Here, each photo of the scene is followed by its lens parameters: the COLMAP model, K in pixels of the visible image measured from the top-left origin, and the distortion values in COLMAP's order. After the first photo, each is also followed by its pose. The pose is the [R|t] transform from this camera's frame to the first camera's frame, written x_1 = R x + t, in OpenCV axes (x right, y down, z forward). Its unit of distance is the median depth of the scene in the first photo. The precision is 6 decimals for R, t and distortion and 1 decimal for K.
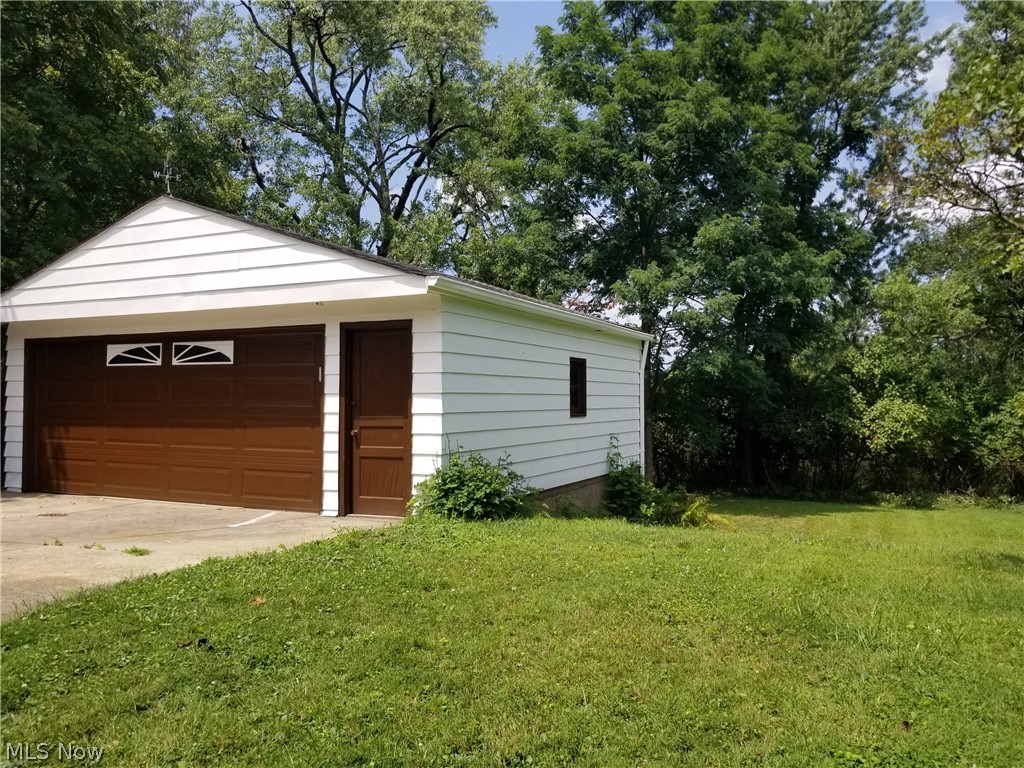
lens RADIAL K [[803.4, 0, 525.5], [0, 803.4, 379.5], [0, 0, 1]] dist [0.084885, -0.135138]
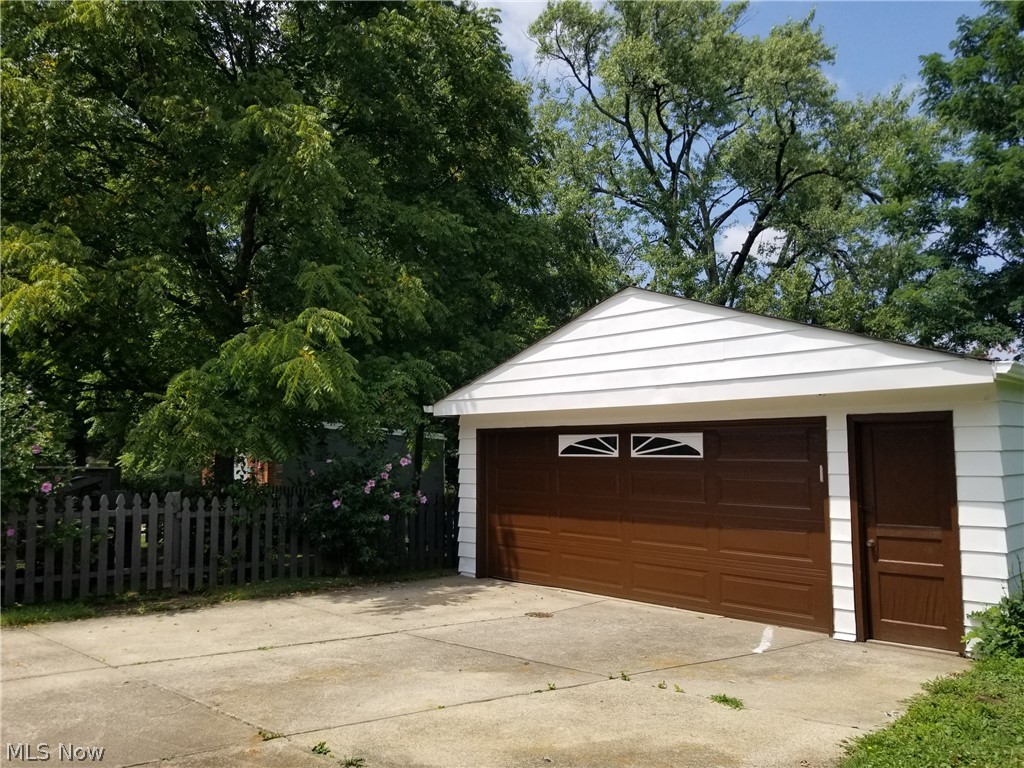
lens RADIAL K [[803.4, 0, 525.5], [0, 803.4, 379.5], [0, 0, 1]] dist [0.084885, -0.135138]
pose [[0.939664, -0.037605, -0.340025, -0.231651], [0.015836, 0.997656, -0.066571, -0.050339], [0.341731, 0.057170, 0.938057, 0.049874]]
